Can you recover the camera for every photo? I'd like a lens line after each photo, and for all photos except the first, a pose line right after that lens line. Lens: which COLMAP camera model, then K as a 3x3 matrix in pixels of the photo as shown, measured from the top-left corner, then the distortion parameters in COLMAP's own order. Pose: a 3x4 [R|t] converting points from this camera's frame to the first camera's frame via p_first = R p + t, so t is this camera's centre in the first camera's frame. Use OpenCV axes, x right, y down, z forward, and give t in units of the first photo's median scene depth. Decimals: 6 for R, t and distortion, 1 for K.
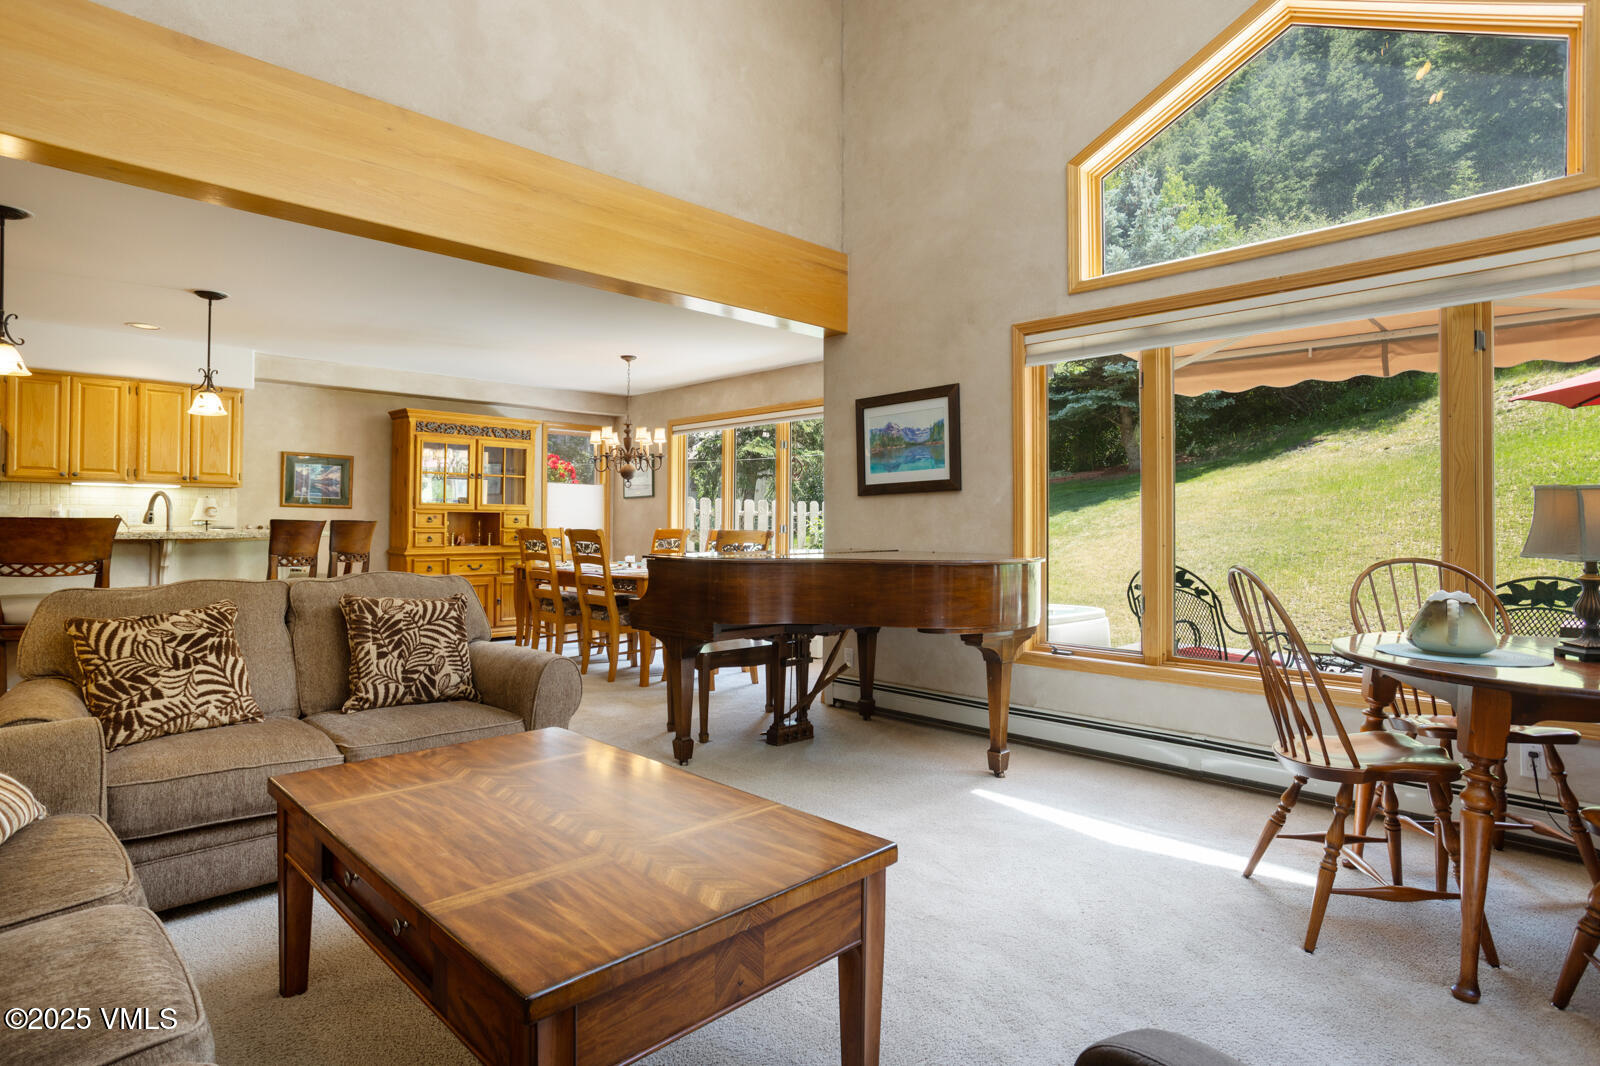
lens RADIAL K [[847.4, 0, 793.3], [0, 847.4, 515.0], [0, 0, 1]] dist [-0.054299, 0.036140]
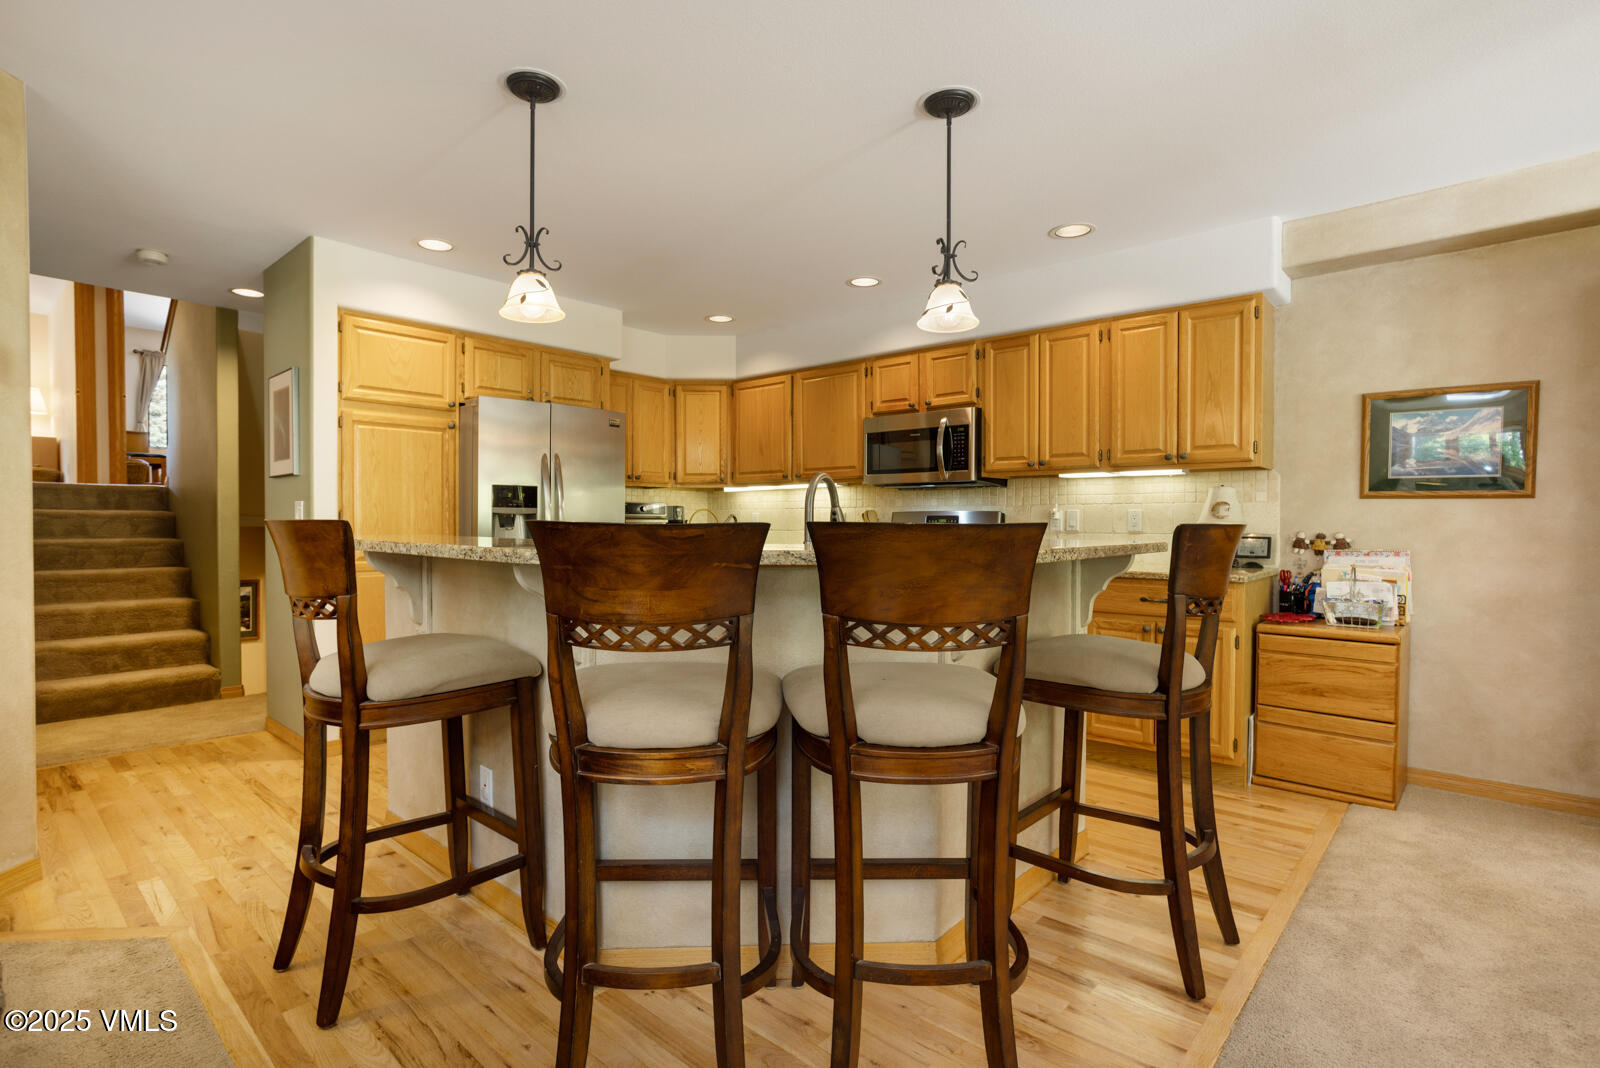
lens RADIAL K [[783.3, 0, 794.9], [0, 783.3, 532.3], [0, 0, 1]] dist [-0.055819, 0.036445]
pose [[0.061701, 0.009570, -0.998049, -0.221906], [0.007702, 0.999920, 0.010064, 0.005958], [0.998065, -0.008308, 0.061622, 0.925163]]
